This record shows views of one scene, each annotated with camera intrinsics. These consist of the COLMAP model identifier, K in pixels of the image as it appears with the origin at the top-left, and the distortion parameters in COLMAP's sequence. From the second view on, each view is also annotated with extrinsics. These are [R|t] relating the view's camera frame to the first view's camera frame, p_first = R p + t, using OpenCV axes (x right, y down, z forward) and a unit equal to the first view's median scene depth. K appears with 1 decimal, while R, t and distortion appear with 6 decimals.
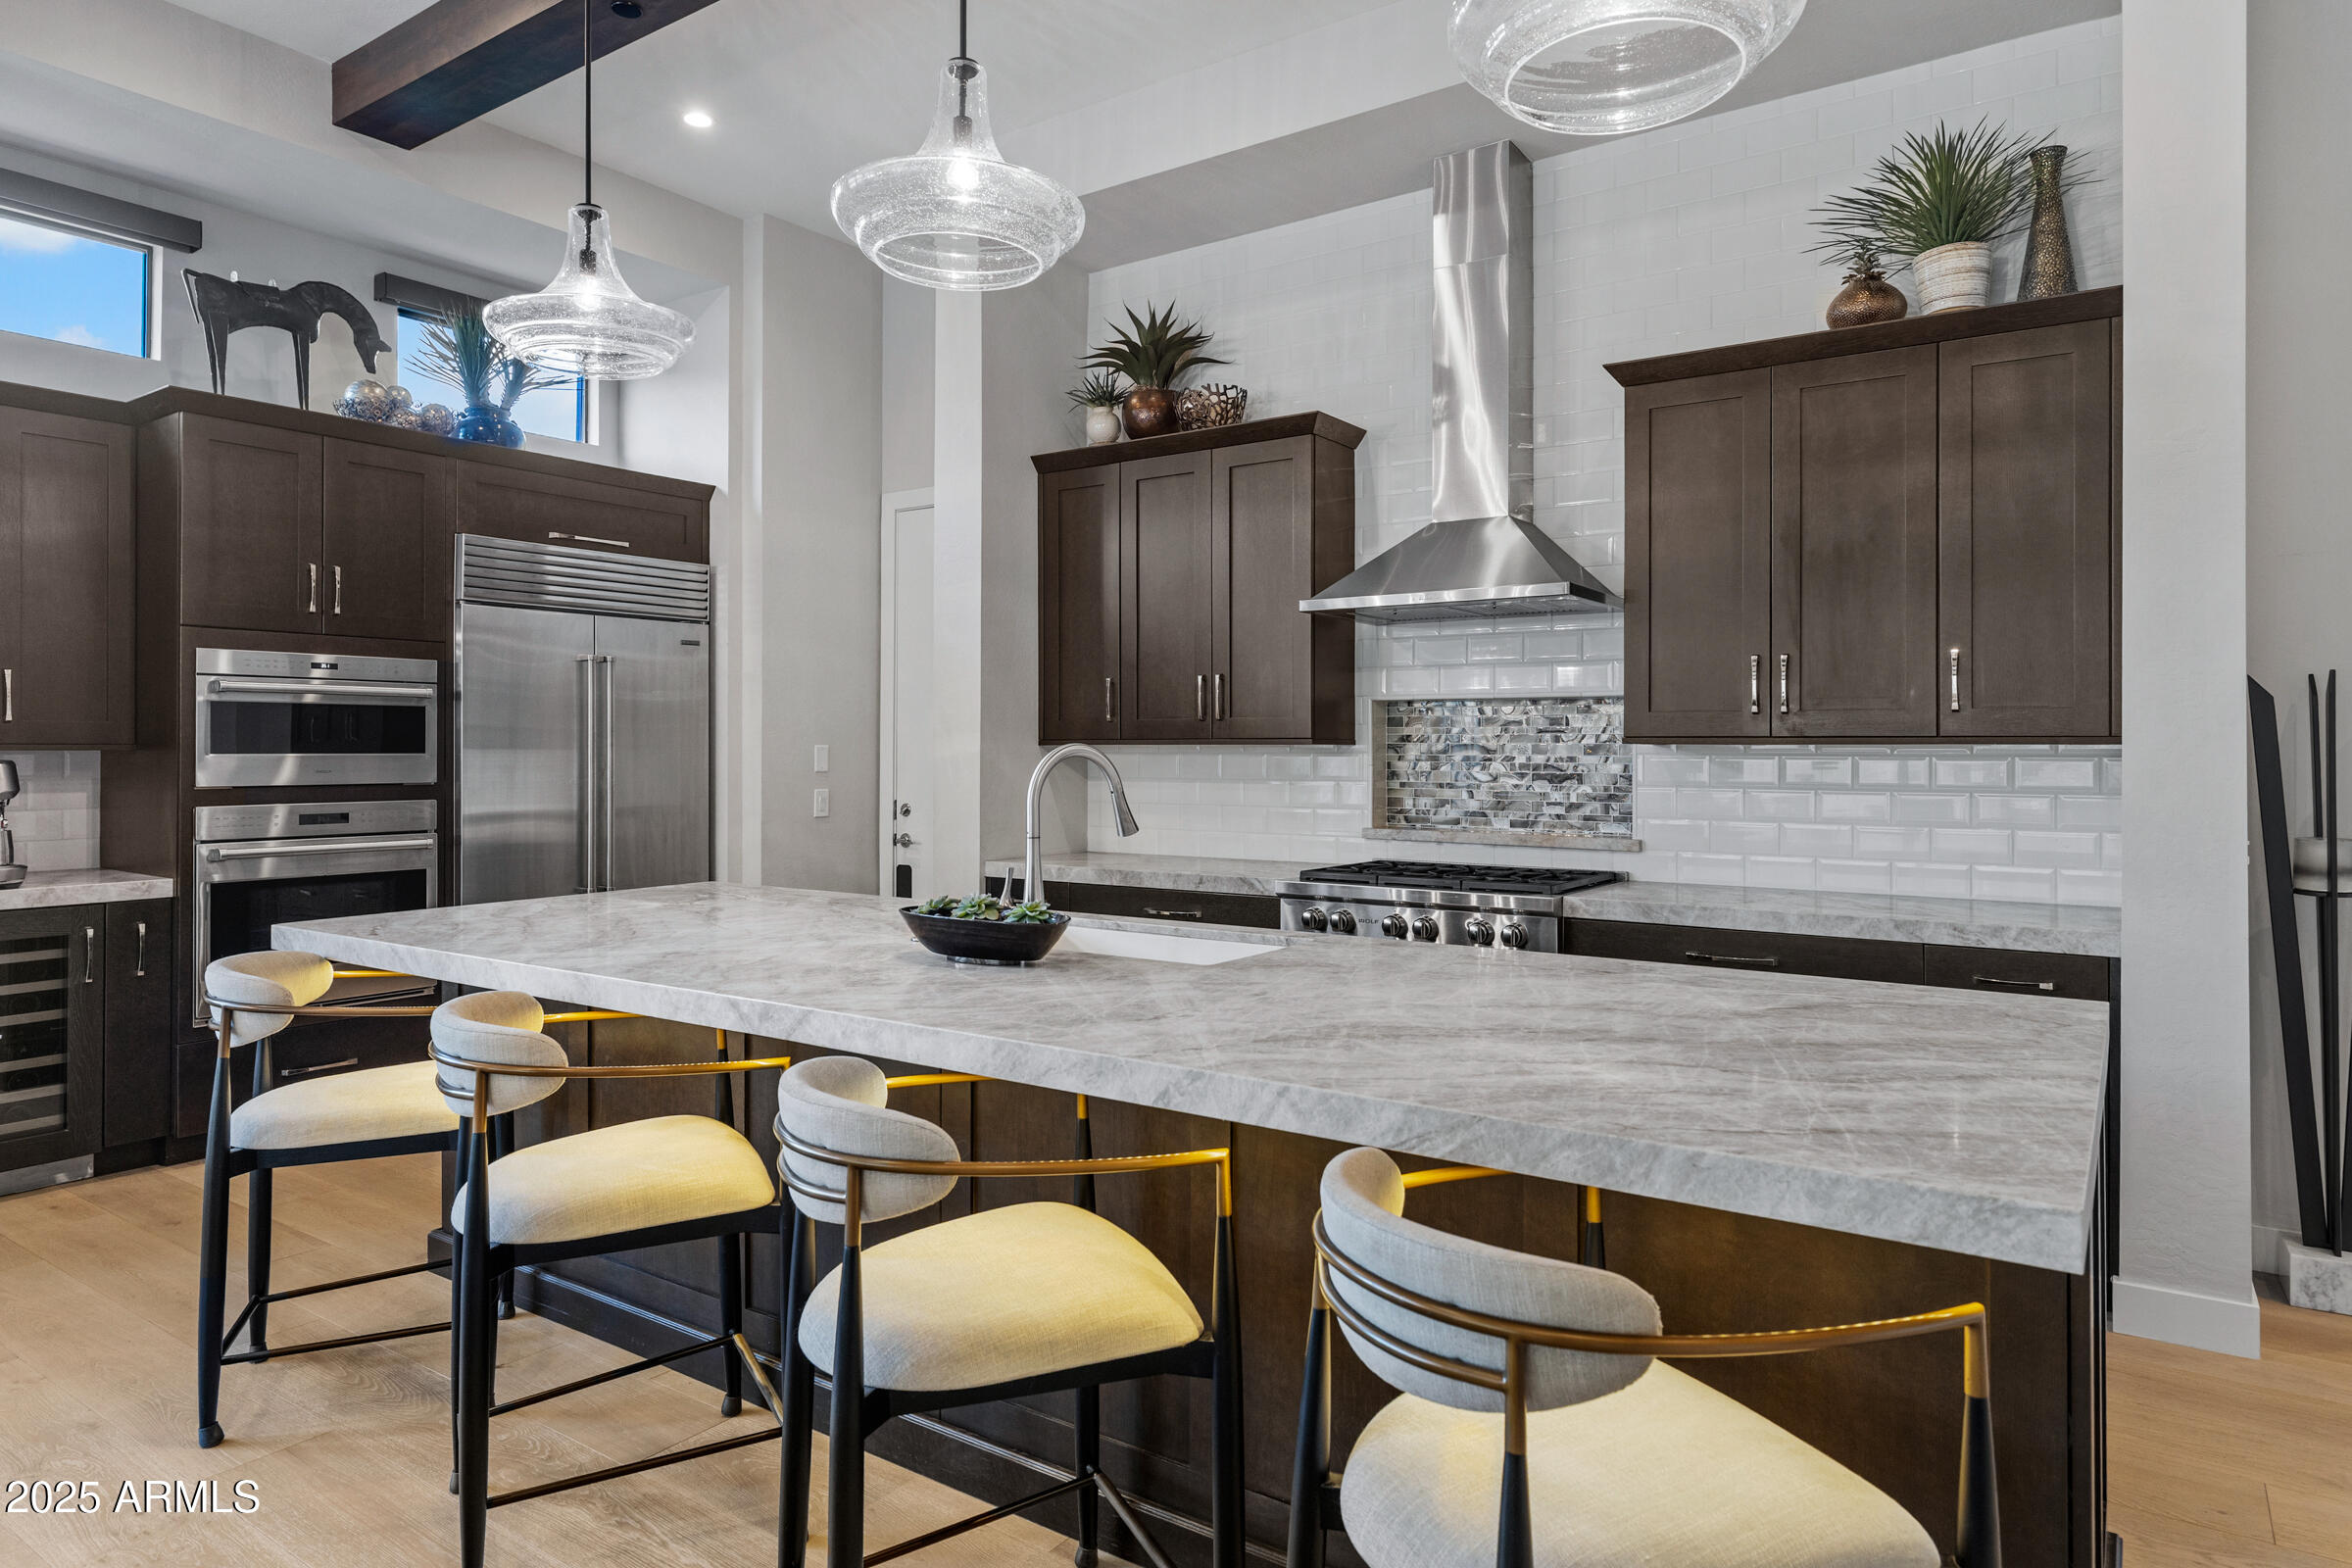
lens RADIAL K [[1402.3, 0, 1175.7], [0, 1402.3, 763.9], [0, 0, 1]] dist [0.003045, -0.001681]
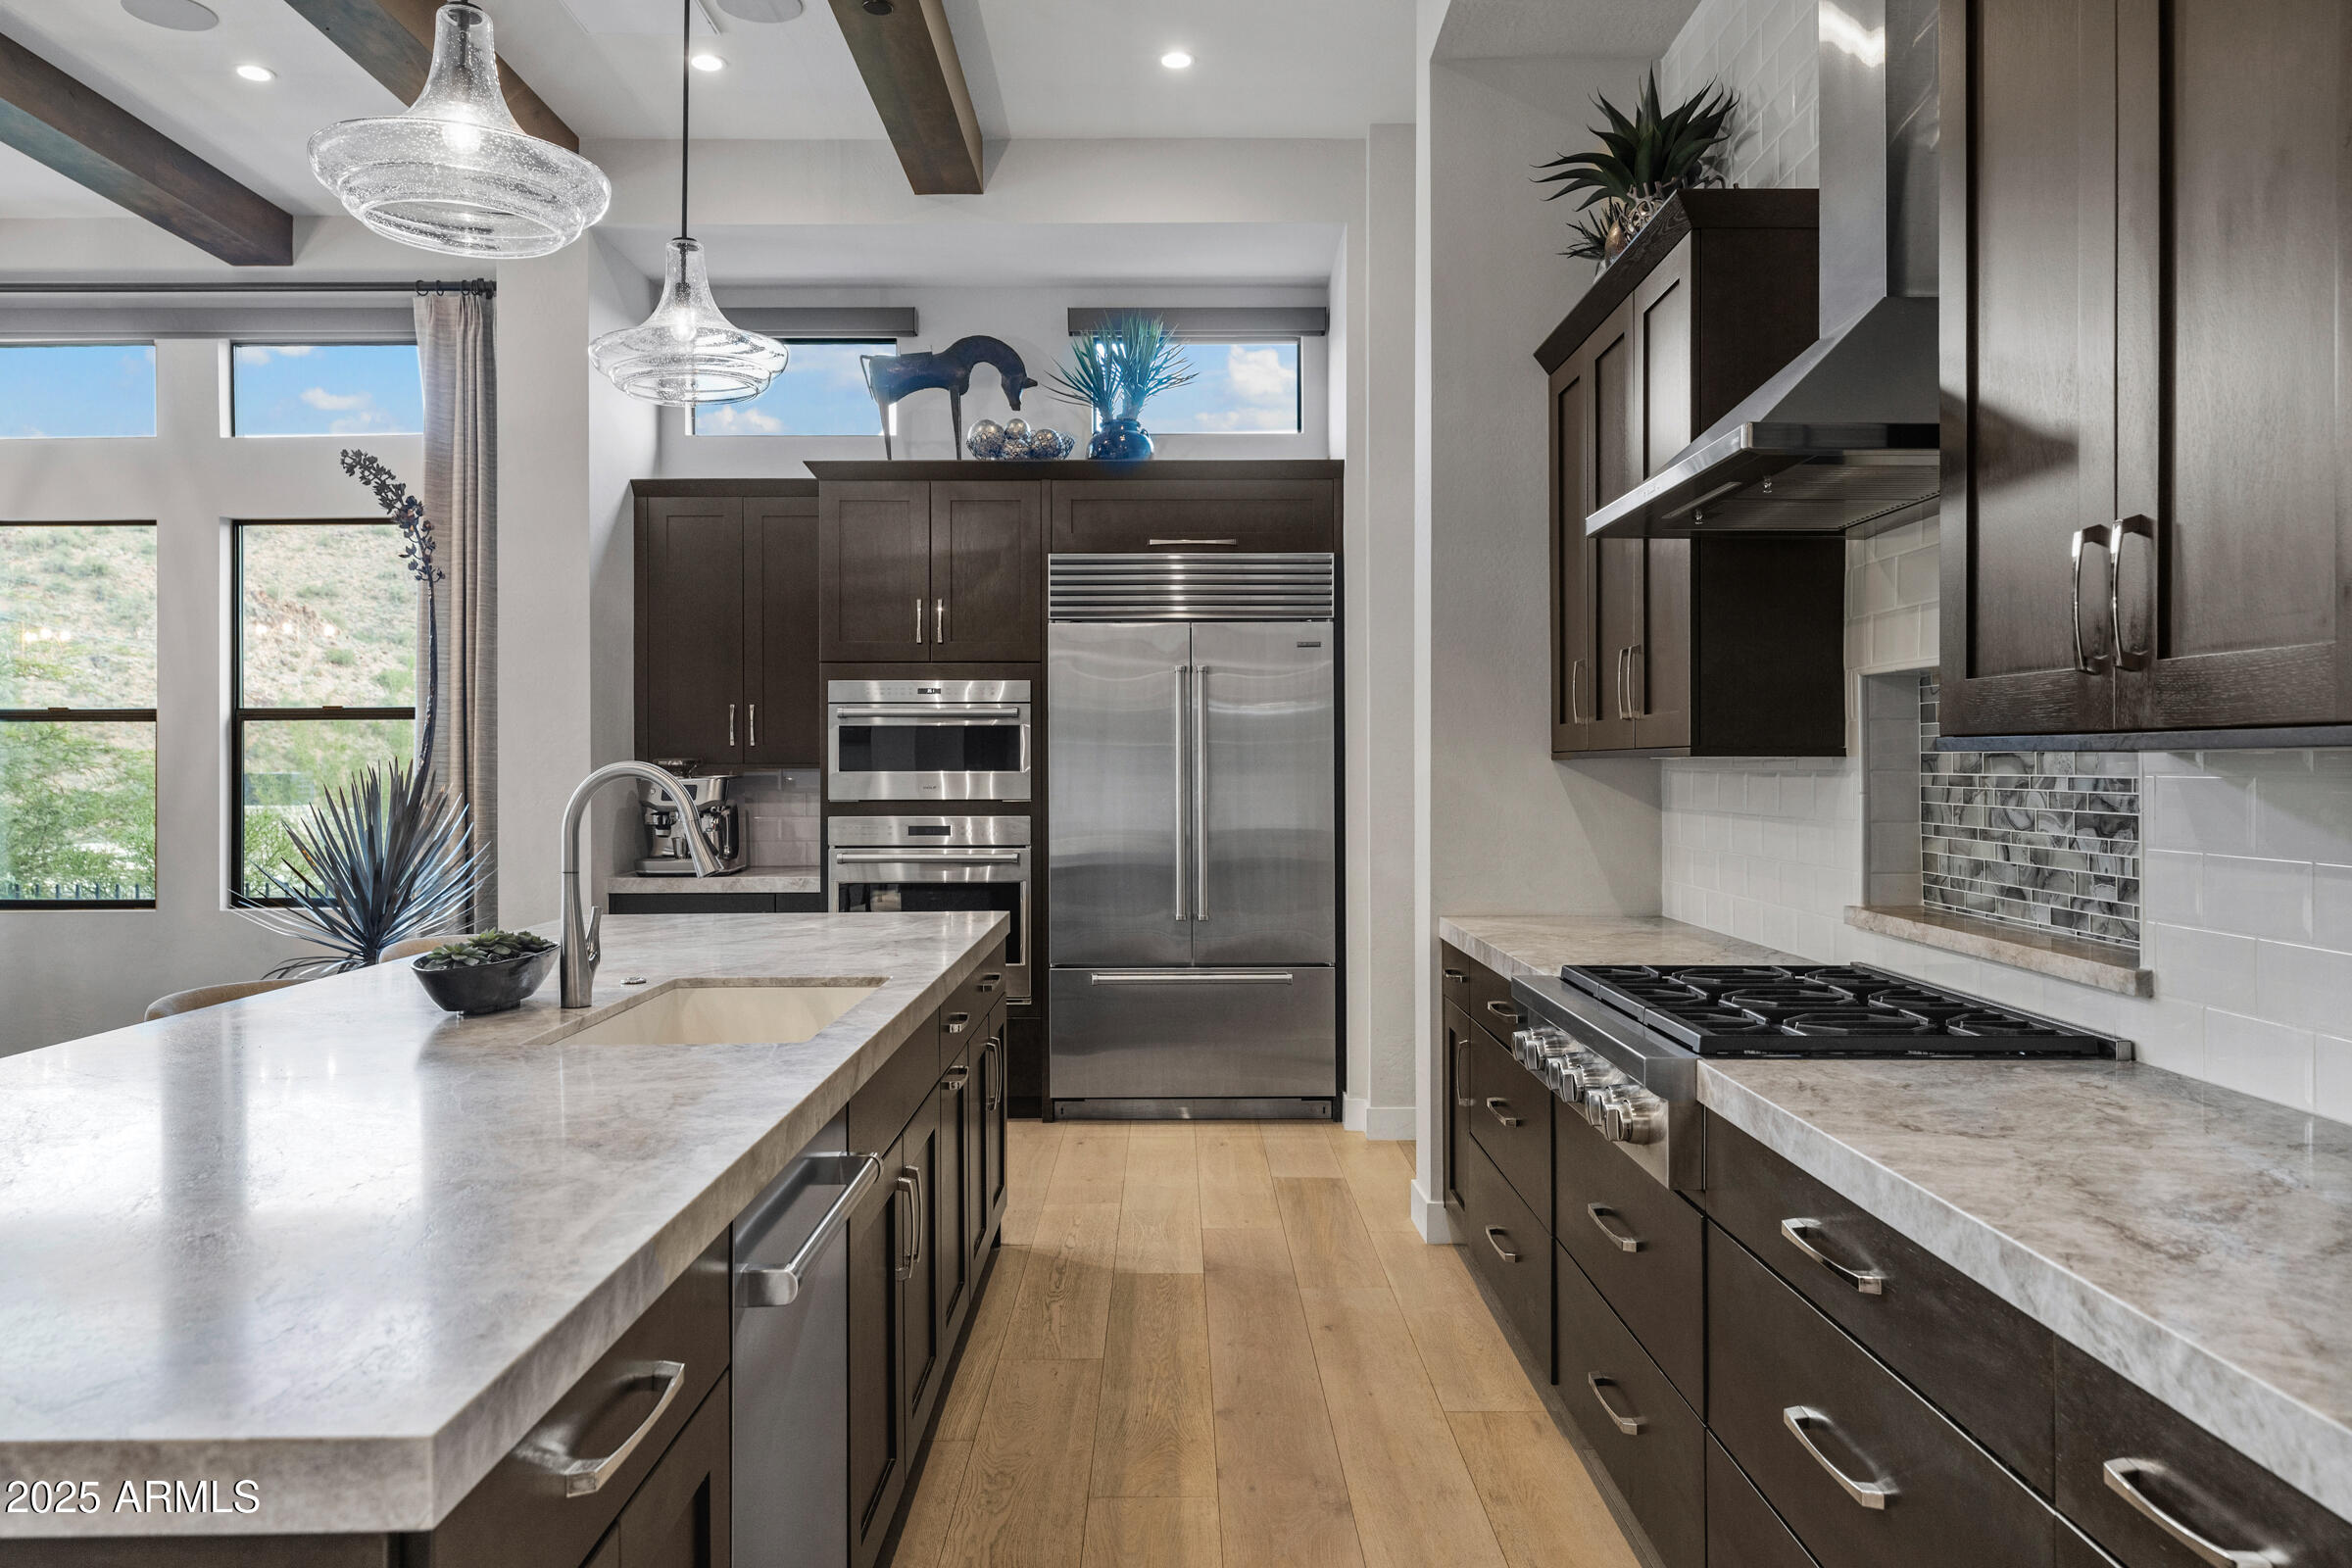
lens RADIAL K [[1623.0, 0, 1174.3], [0, 1623.0, 780.3], [0, 0, 1]] dist [-0.000944, -0.000975]
pose [[0.571324, 0.005426, -0.820706, 0.514775], [-0.007578, 0.999970, 0.001336, -0.003135], [0.820689, 0.005456, 0.571349, 0.416095]]
